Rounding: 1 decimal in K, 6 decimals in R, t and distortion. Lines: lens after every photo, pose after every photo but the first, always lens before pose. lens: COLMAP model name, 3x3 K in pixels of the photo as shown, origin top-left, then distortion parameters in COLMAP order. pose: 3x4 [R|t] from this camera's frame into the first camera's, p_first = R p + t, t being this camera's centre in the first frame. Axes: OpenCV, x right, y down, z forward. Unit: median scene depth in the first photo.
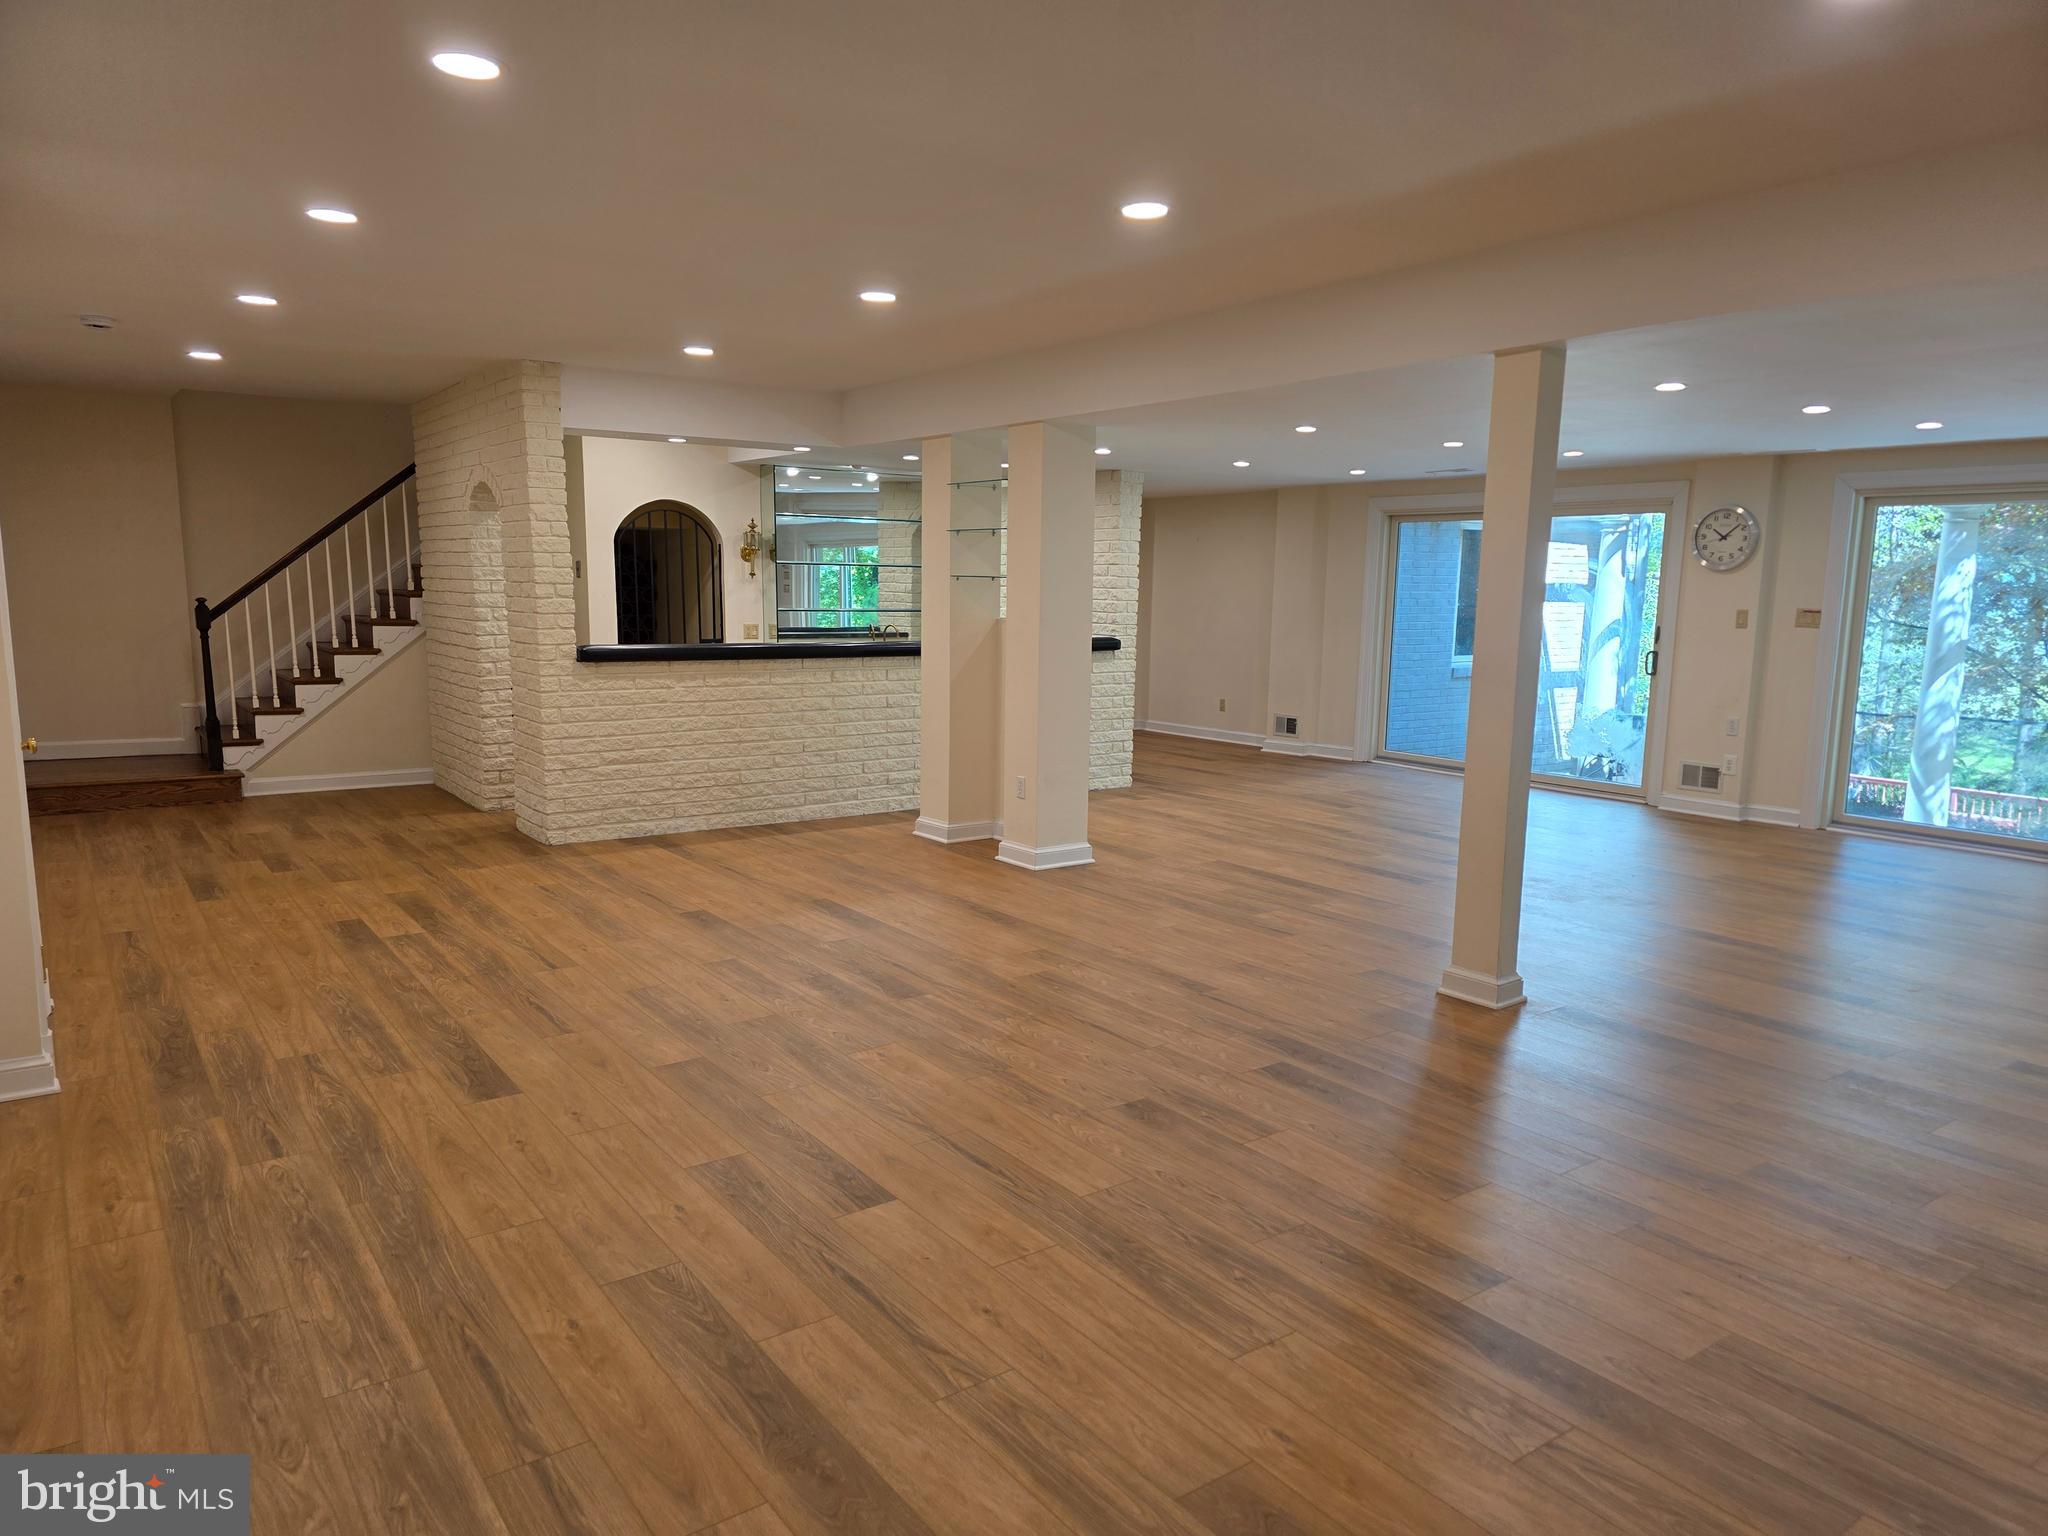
lens RADIAL K [[1366.9, 0, 1024.0], [0, 1366.9, 768.0], [0, 0, 1]] dist [0.079612, -0.090111]
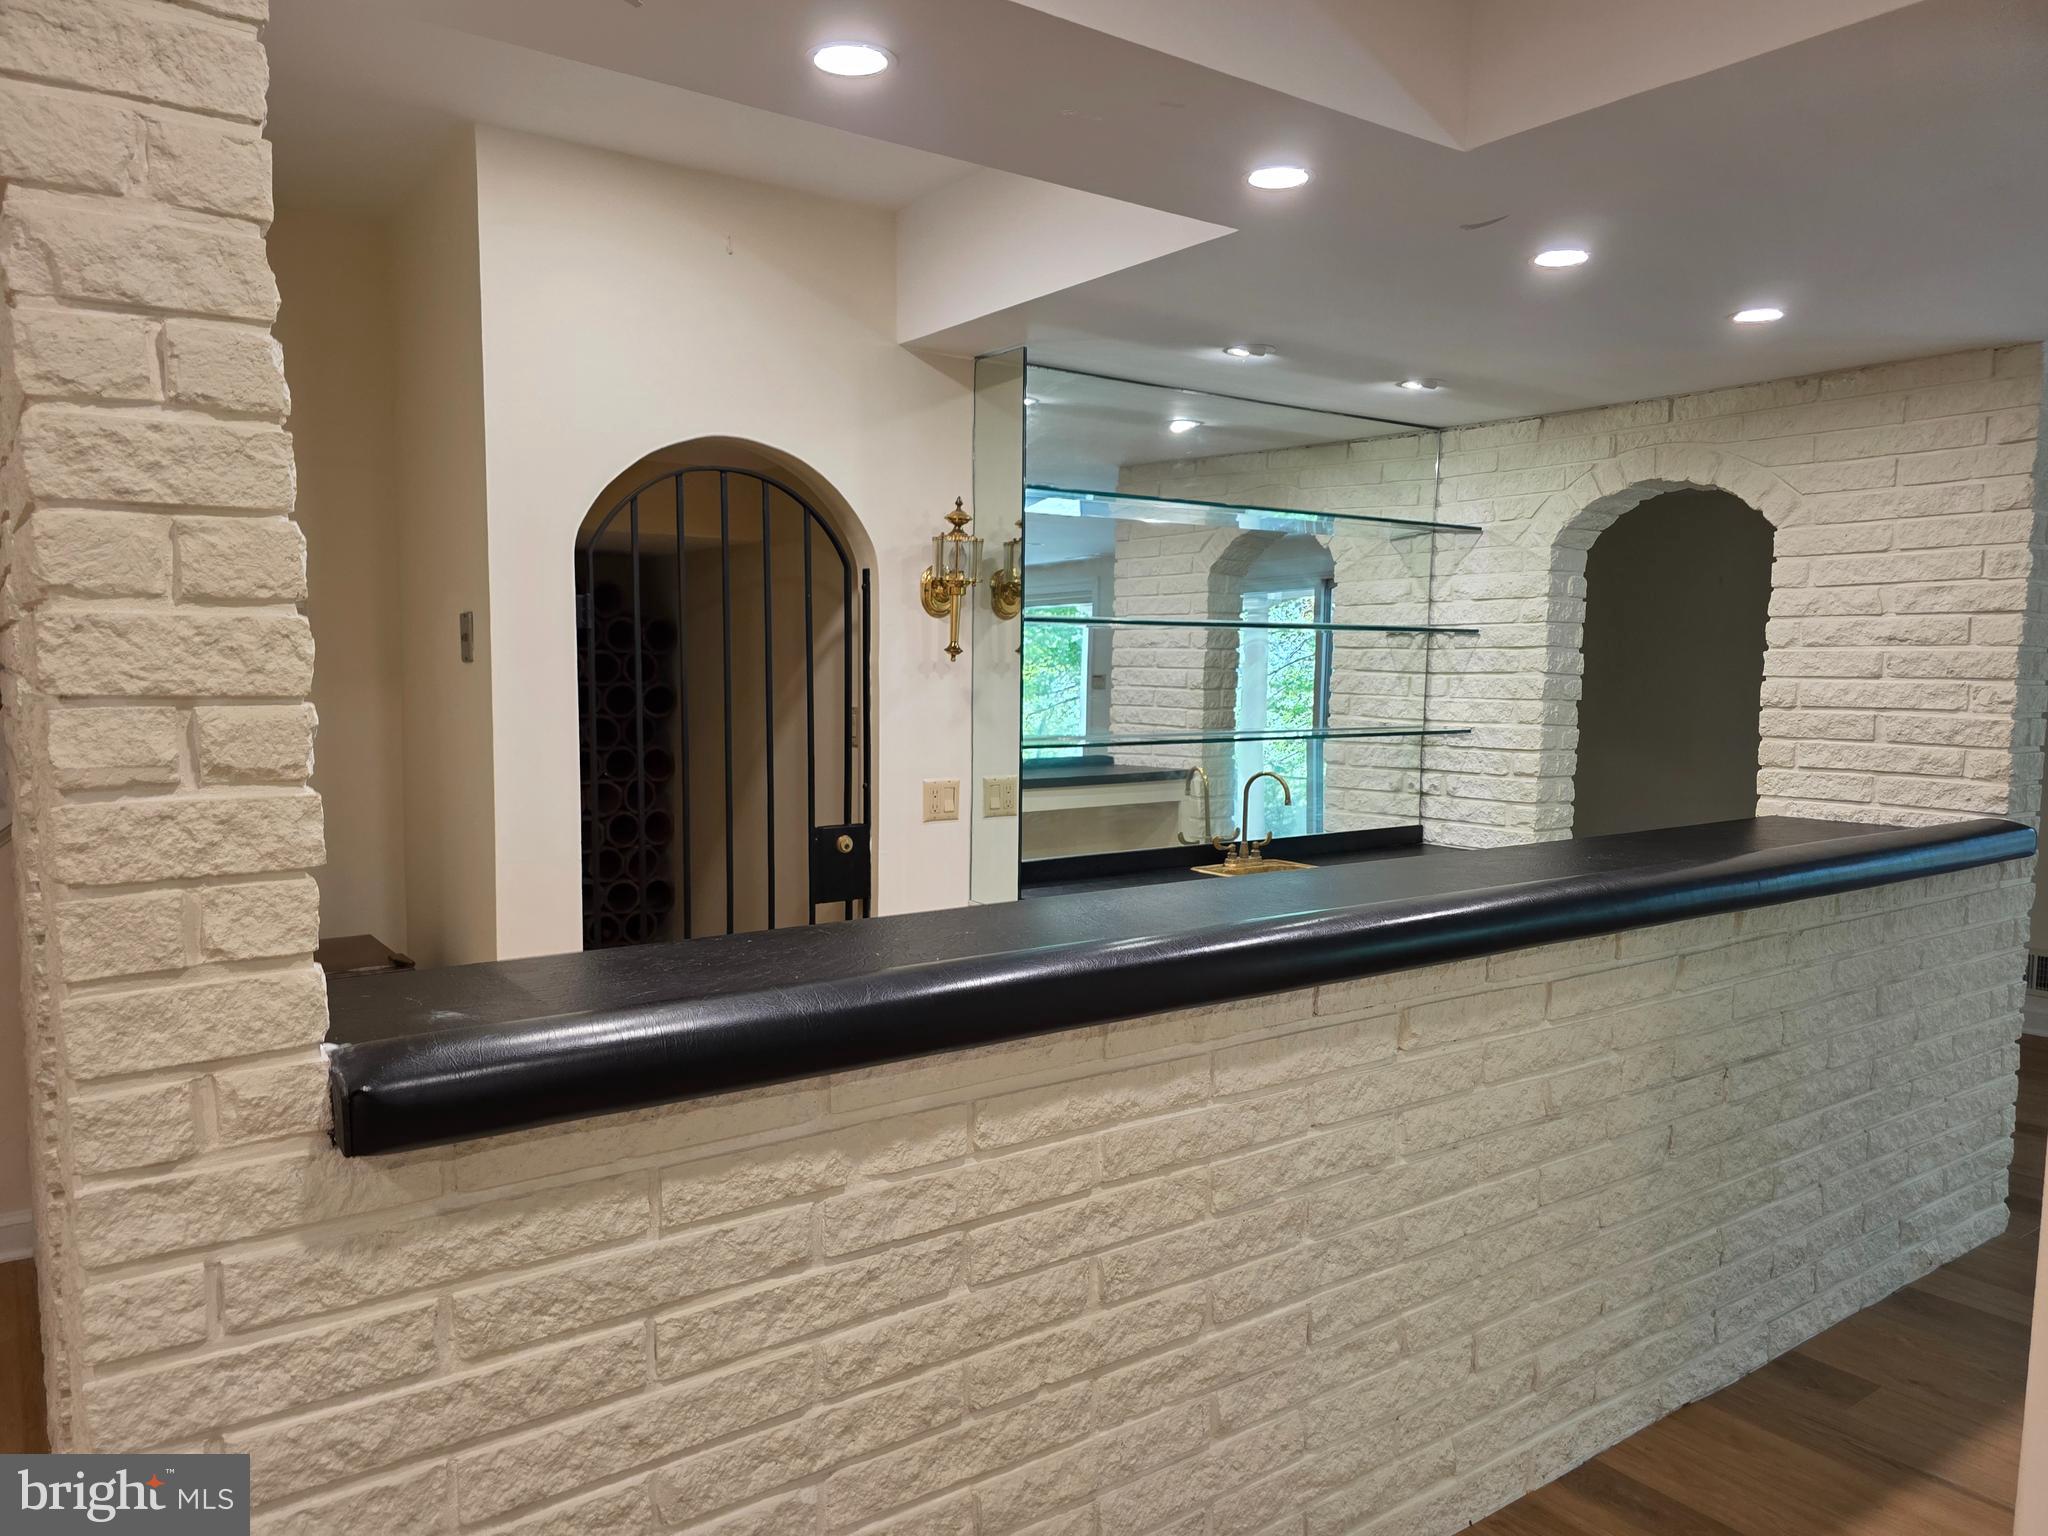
lens RADIAL K [[1385.6, 0, 1024.0], [0, 1385.6, 768.0], [0, 0, 1]] dist [0.058796, -0.053180]
pose [[0.999853, -0.003259, 0.016850, -0.215459], [0.004250, 0.998243, -0.059097, -0.101858], [-0.016628, 0.059160, 0.998110, 0.734348]]
